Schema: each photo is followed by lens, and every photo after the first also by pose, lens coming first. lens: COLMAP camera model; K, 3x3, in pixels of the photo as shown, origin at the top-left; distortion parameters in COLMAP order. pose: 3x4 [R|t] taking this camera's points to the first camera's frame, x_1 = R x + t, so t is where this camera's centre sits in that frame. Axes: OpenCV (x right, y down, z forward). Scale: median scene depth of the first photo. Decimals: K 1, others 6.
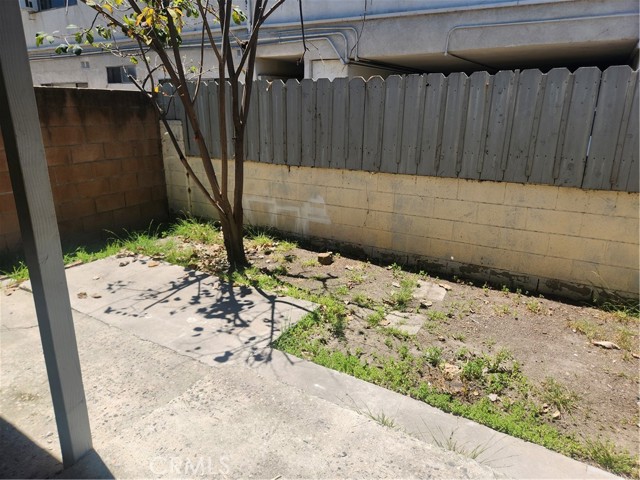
lens RADIAL K [[431.7, 0, 312.9], [0, 431.7, 236.5], [0, 0, 1]] dist [0.074926, -0.067529]
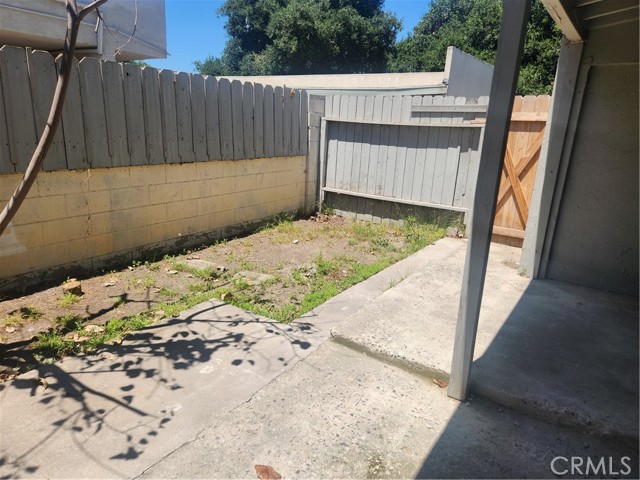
lens RADIAL K [[431.7, 0, 312.9], [0, 431.7, 236.5], [0, 0, 1]] dist [0.074926, -0.067529]
pose [[0.049958, -0.260821, 0.964094, -0.842180], [0.243151, 0.939432, 0.241550, -0.150187], [-0.968701, 0.222353, 0.110351, 0.607706]]
